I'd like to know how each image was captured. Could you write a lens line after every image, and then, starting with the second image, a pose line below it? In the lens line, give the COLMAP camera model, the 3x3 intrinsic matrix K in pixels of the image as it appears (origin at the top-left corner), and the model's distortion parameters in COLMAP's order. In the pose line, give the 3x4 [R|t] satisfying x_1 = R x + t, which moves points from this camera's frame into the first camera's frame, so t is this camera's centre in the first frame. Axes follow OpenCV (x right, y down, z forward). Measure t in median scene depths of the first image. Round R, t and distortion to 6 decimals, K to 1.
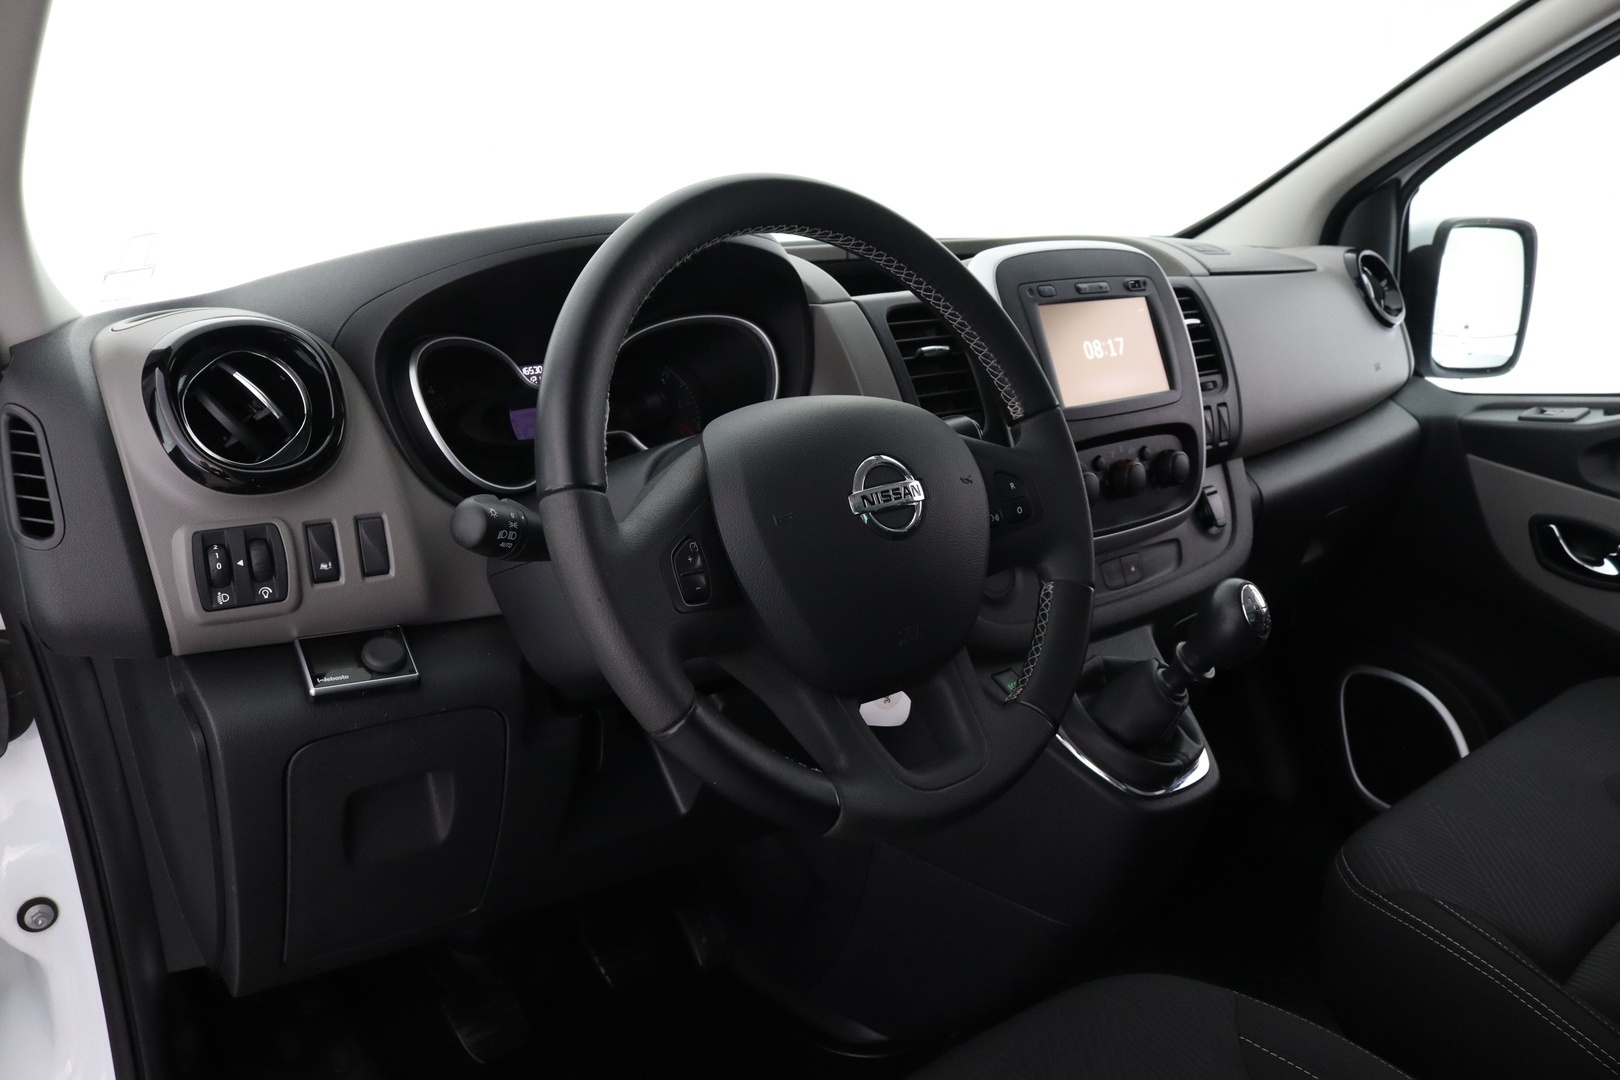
lens RADIAL K [[1339.2, 0, 809.6], [0, 1339.2, 551.2], [0, 0, 1]] dist [-0.078286, 0.017990]
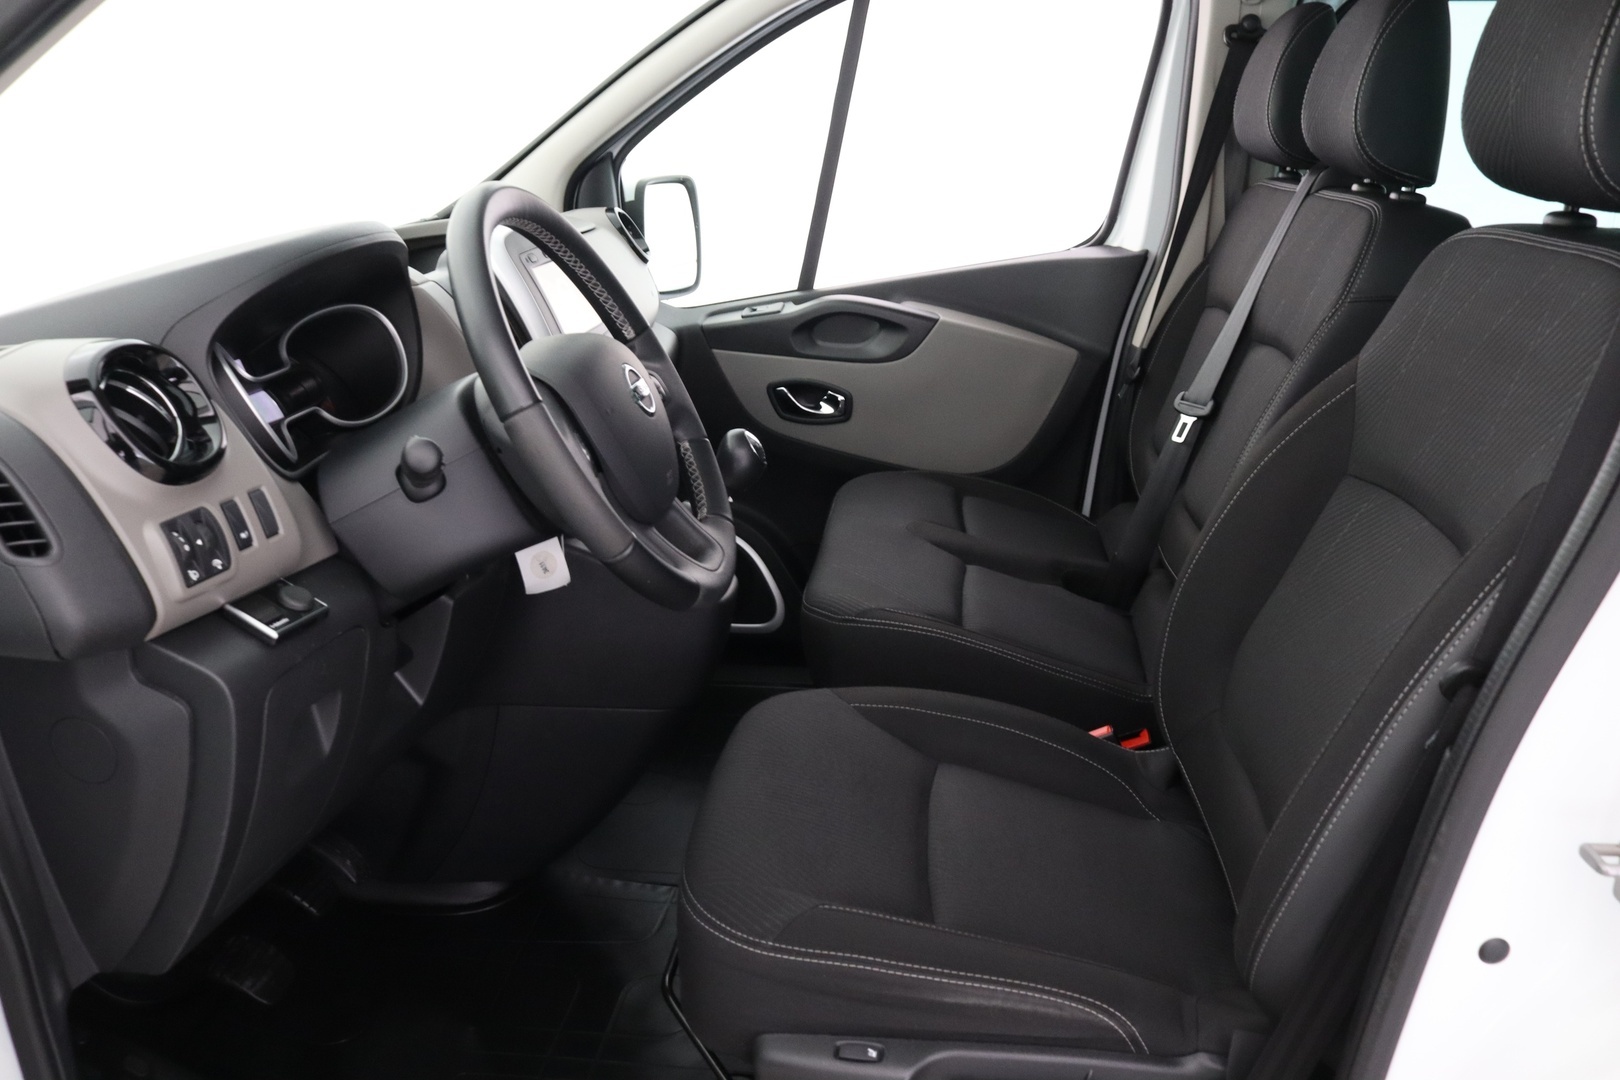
lens RADIAL K [[1339.2, 0, 810.0], [0, 1339.2, 534.5], [0, 0, 1]] dist [-0.078286, 0.017990]
pose [[0.740710, -0.237764, 0.628344, -0.563551], [0.234860, 0.967910, 0.089395, 0.018645], [-0.629436, 0.081357, 0.772782, -0.187454]]
